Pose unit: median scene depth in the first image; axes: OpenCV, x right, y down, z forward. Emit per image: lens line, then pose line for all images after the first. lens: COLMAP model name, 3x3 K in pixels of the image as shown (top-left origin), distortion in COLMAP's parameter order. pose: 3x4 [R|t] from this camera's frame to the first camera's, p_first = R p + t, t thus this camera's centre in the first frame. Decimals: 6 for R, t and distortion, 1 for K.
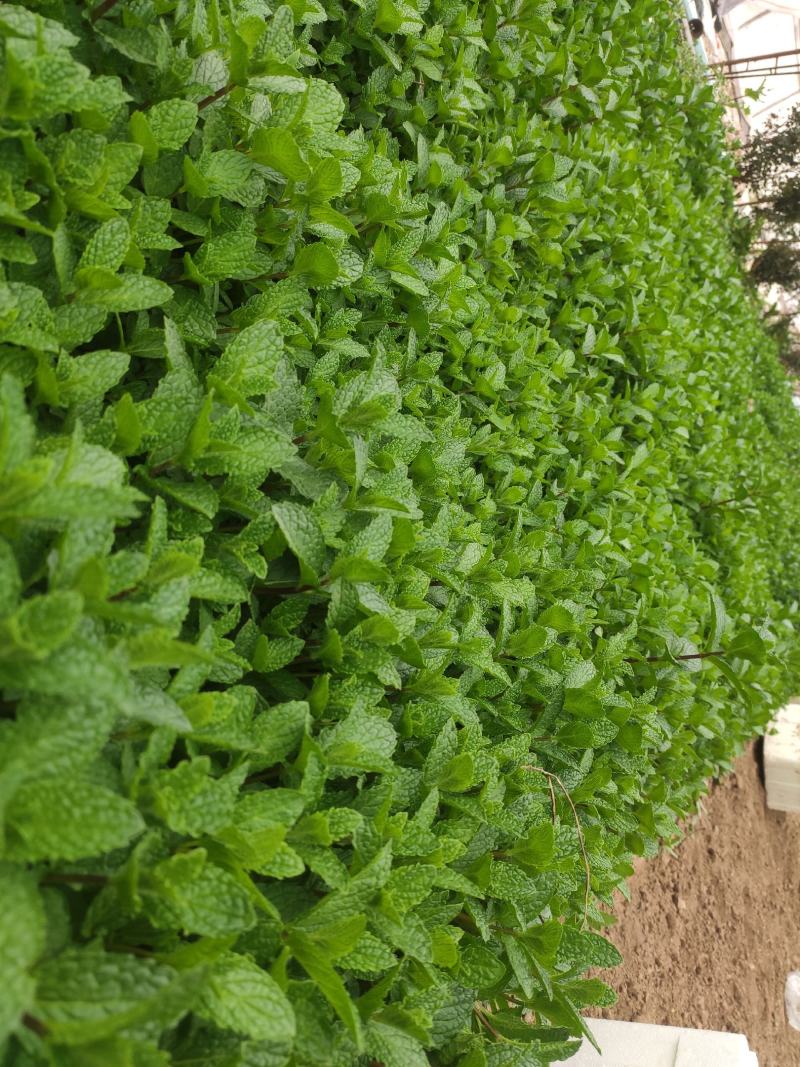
lens RADIAL K [[776.1, 0, 371.7], [0, 776.1, 538.6], [0, 0, 1]] dist [0.042390, -0.044306]
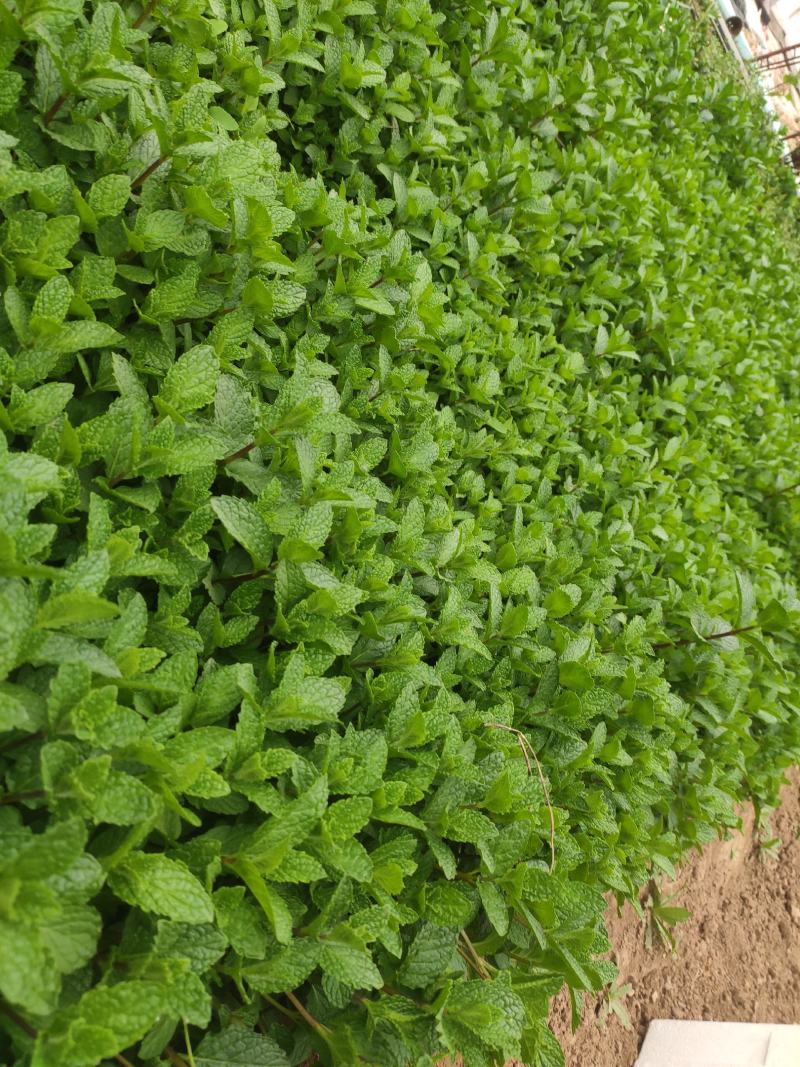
lens RADIAL K [[768.3, 0, 372.2], [0, 768.3, 539.4], [0, 0, 1]] dist [0.048180, -0.041159]
pose [[0.988121, -0.100608, -0.116166, 0.099124], [0.094891, 0.994035, -0.053752, 0.042391], [0.120881, 0.042091, 0.991774, -0.048227]]
